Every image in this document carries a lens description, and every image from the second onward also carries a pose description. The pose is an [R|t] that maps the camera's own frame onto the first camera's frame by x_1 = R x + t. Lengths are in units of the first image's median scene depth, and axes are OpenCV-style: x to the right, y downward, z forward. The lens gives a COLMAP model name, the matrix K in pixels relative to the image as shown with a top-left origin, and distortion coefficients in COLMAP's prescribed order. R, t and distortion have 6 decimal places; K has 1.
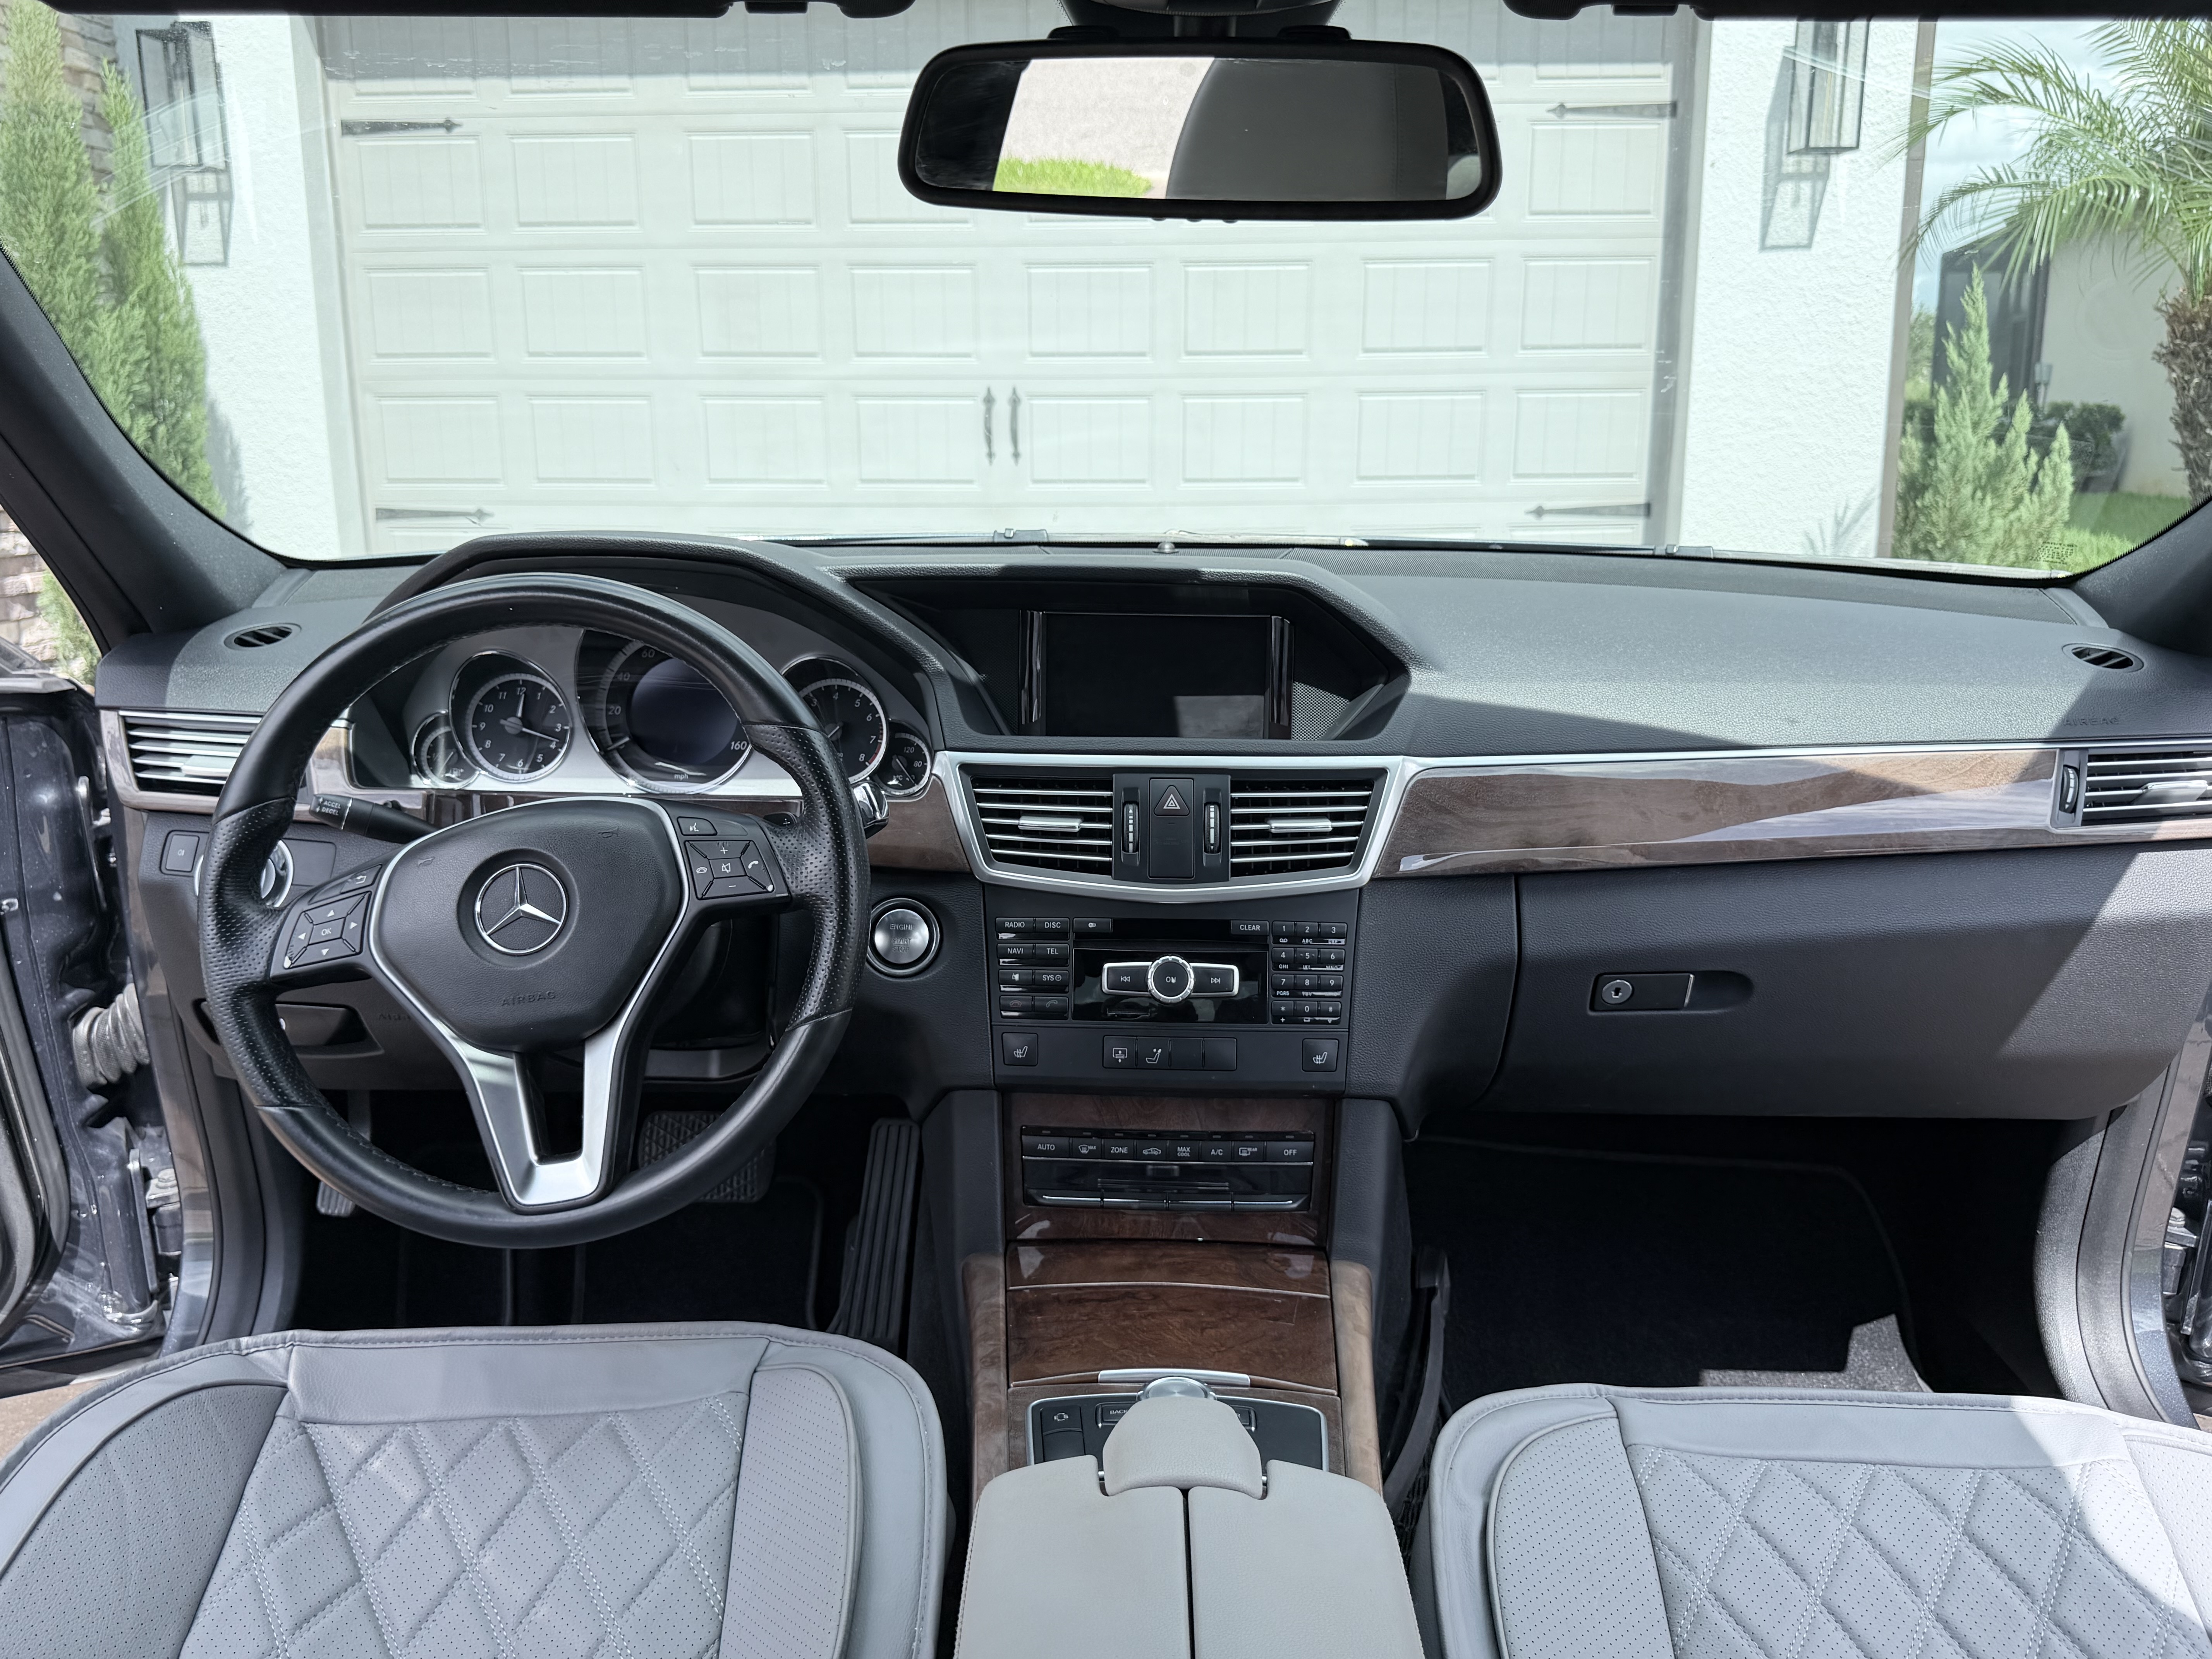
lens RADIAL K [[1802.4, 0, 1101.0], [0, 1802.4, 819.4], [0, 0, 1]] dist [0.005884, -0.015303]
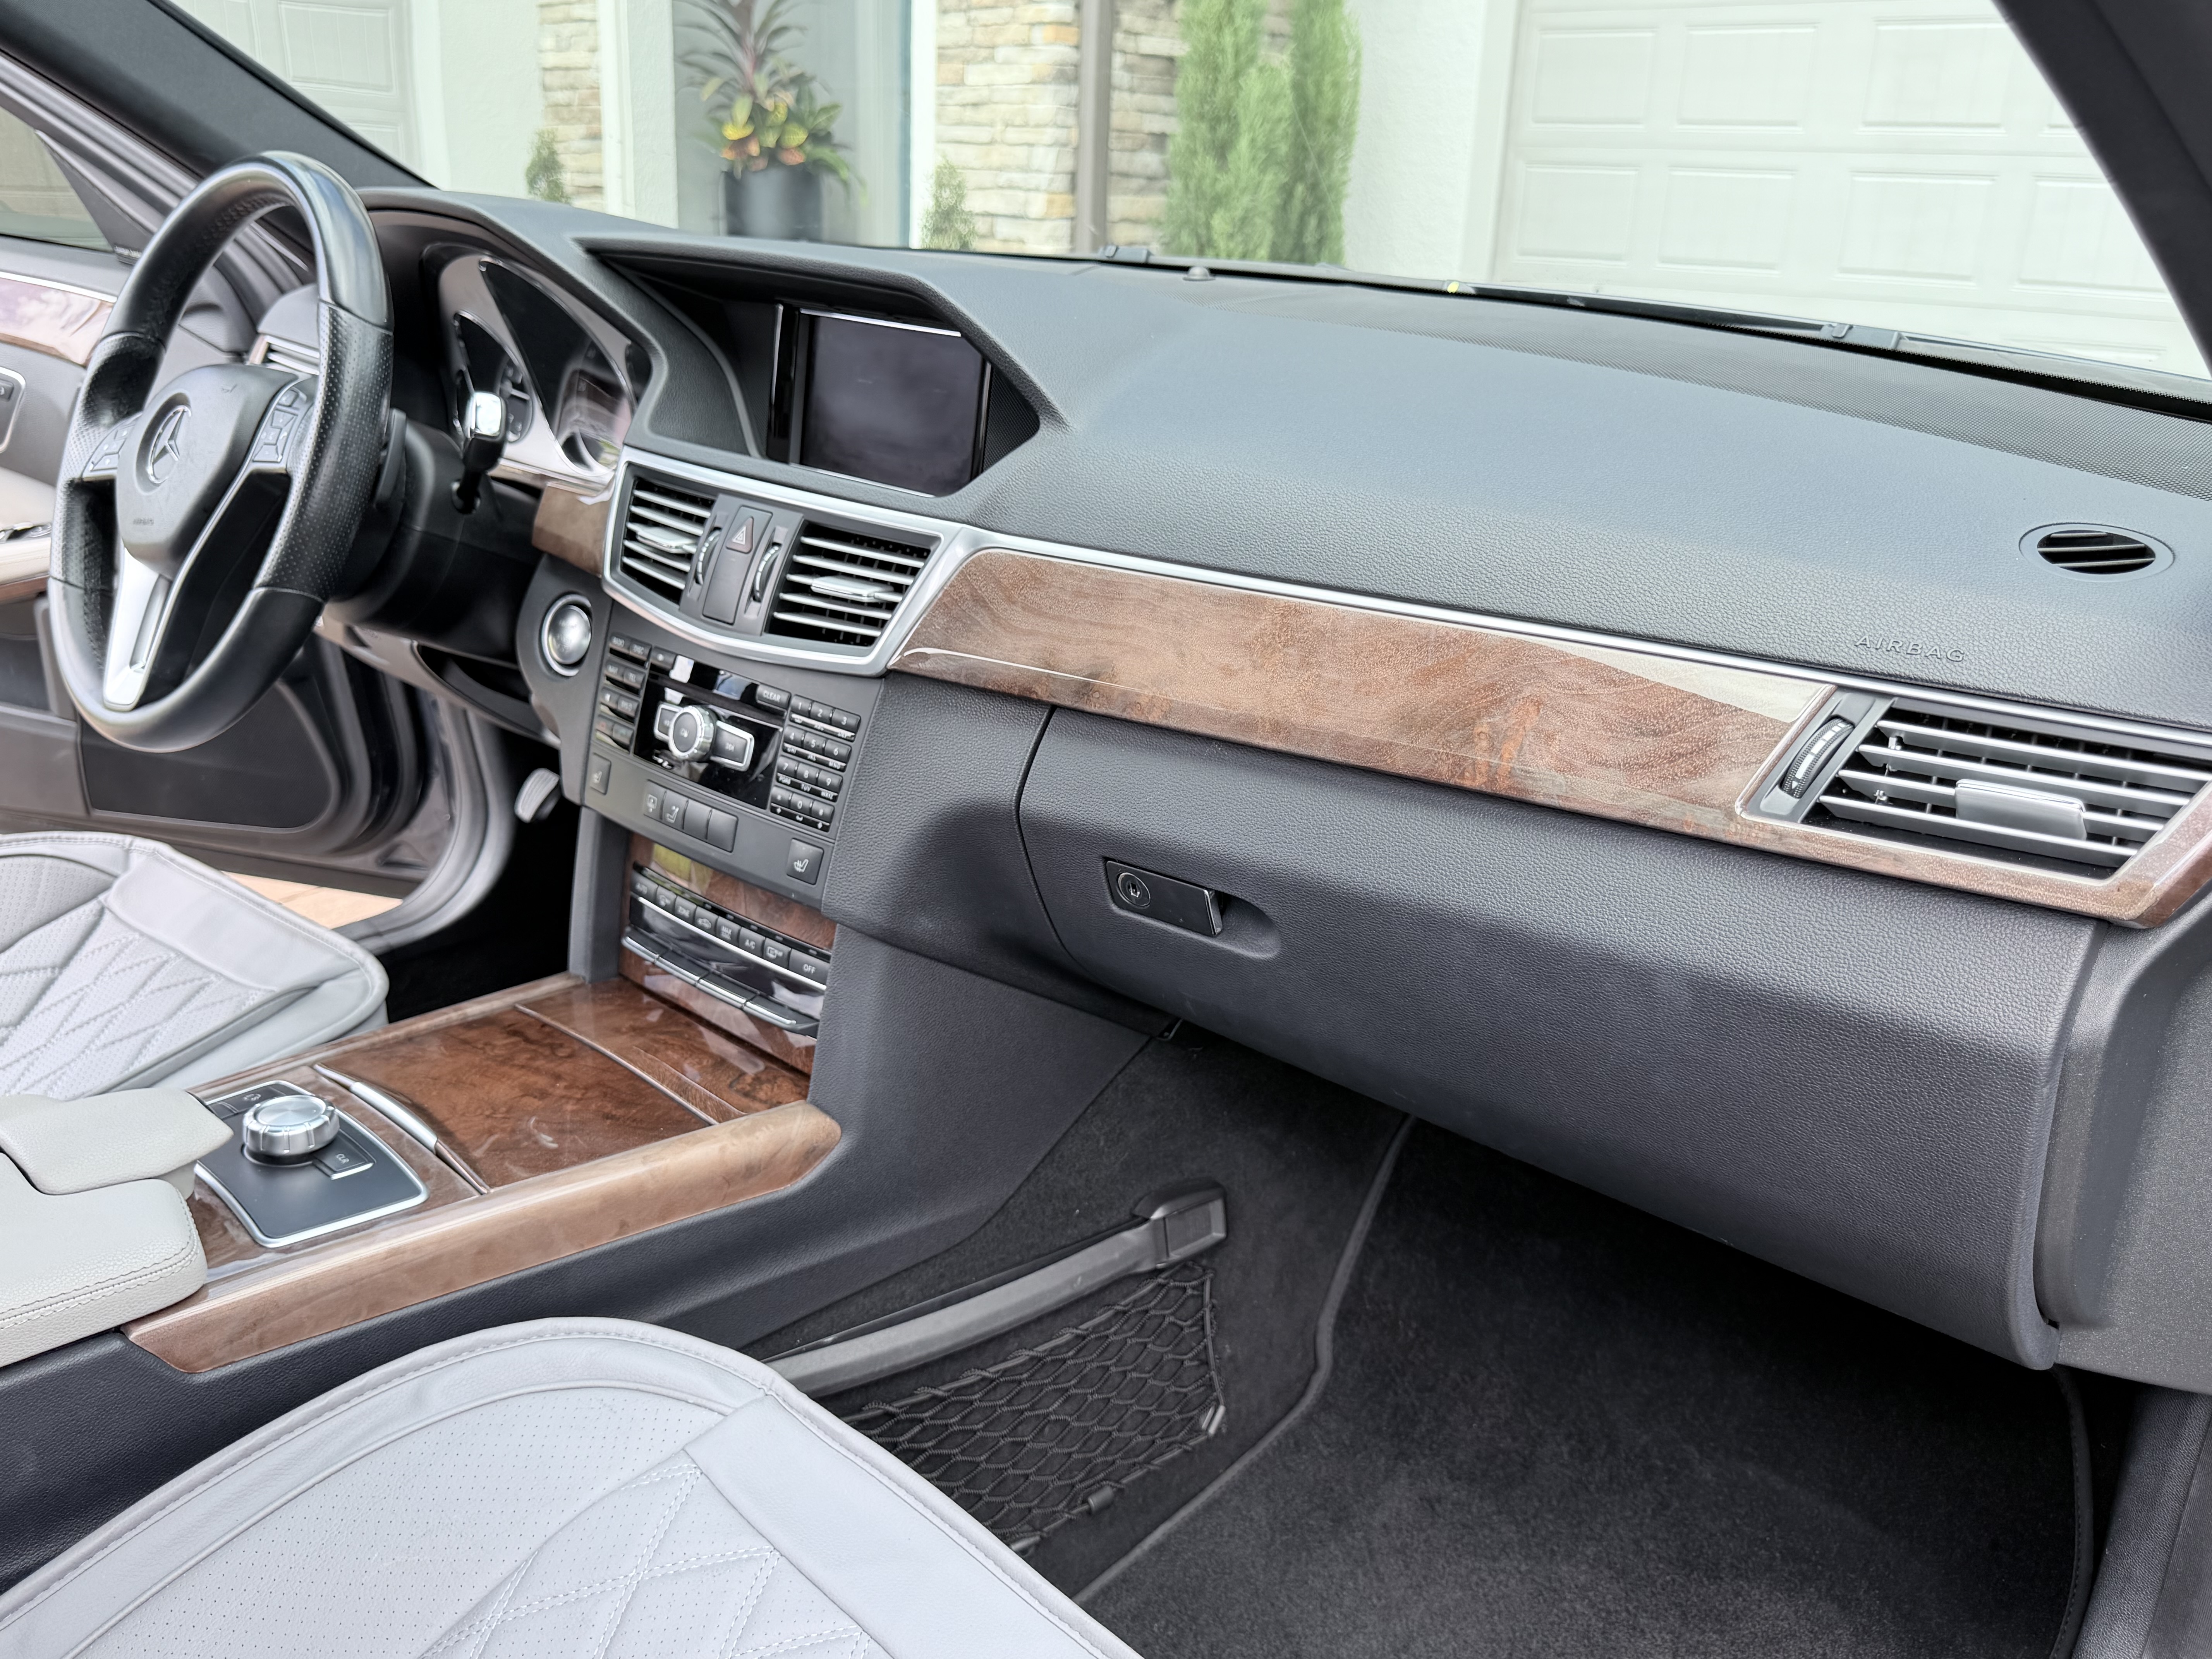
lens RADIAL K [[1798.4, 0, 1090.4], [0, 1798.4, 824.0], [0, 0, 1]] dist [0.075990, -0.129342]
pose [[0.760213, 0.246449, -0.601115, 0.125930], [-0.181200, 0.968972, 0.168107, -0.008929], [0.623893, -0.018875, 0.781281, 0.075204]]
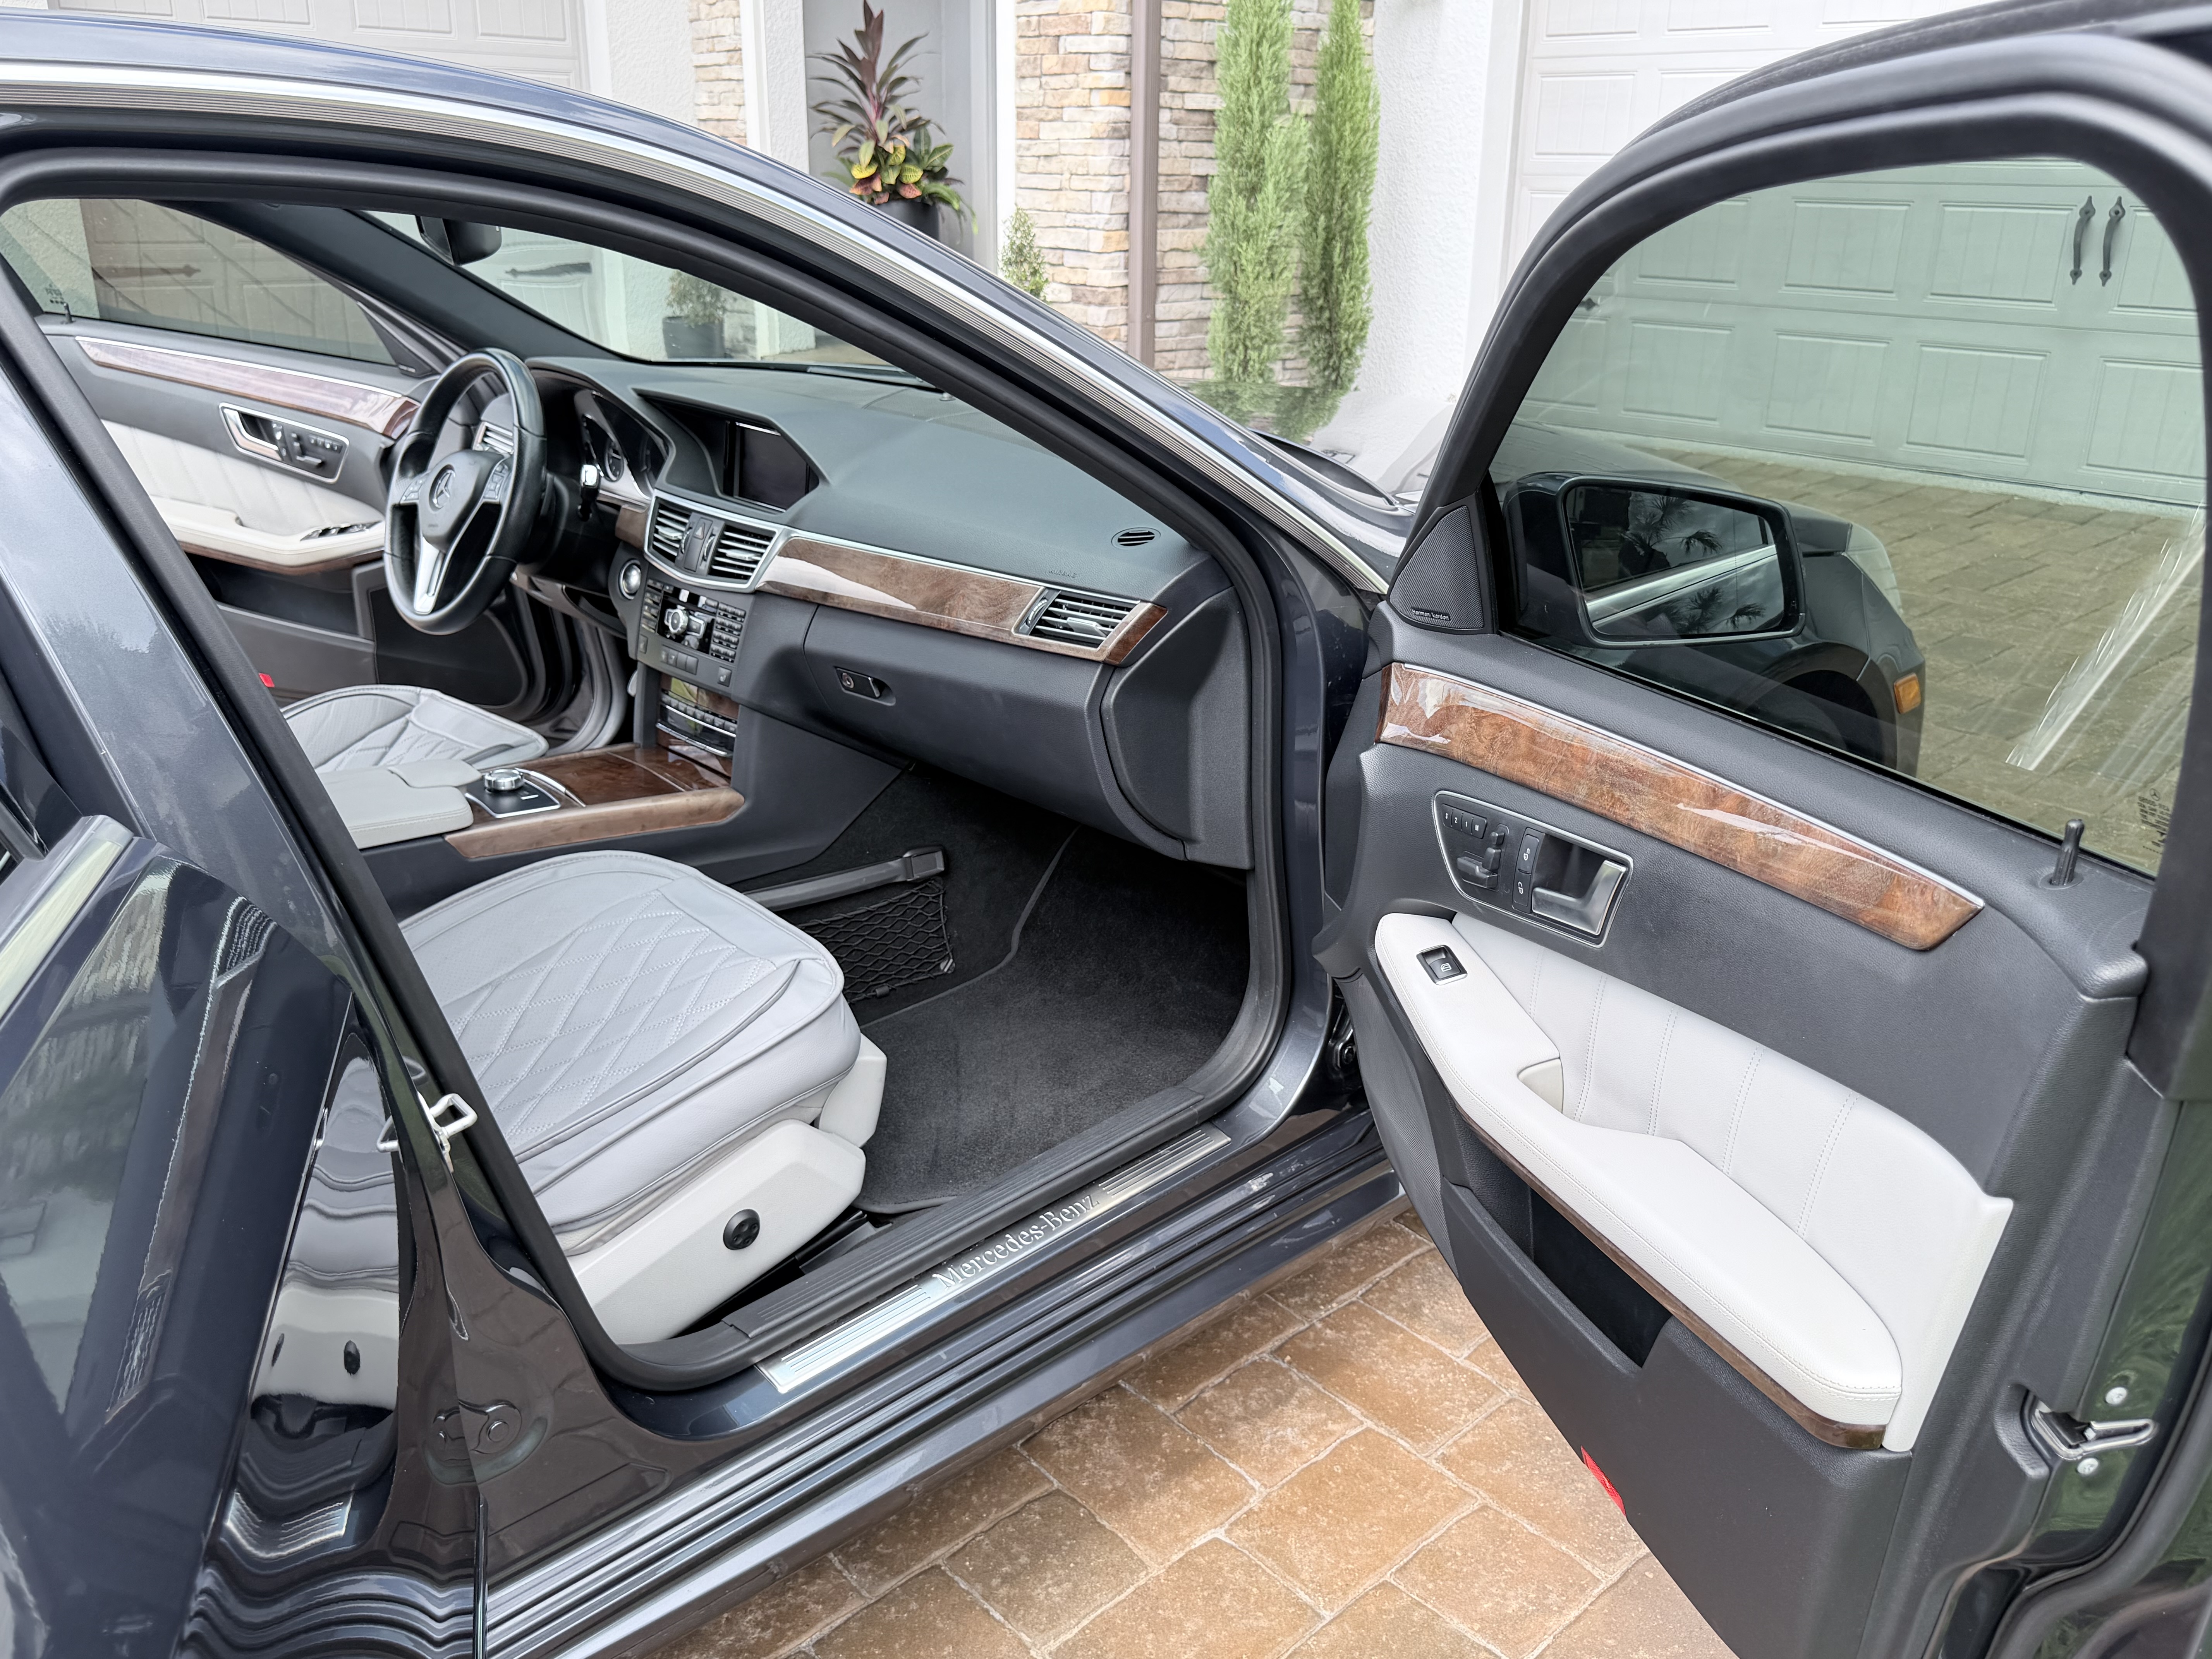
lens RADIAL K [[1737.2, 0, 1106.0], [0, 1737.2, 829.5], [0, 0, 1]] dist [0.120806, -0.196740]
pose [[0.710123, 0.261192, -0.653838, 0.287231], [-0.170703, 0.964807, 0.200018, -0.026124], [0.683071, -0.030425, 0.729718, -0.011723]]
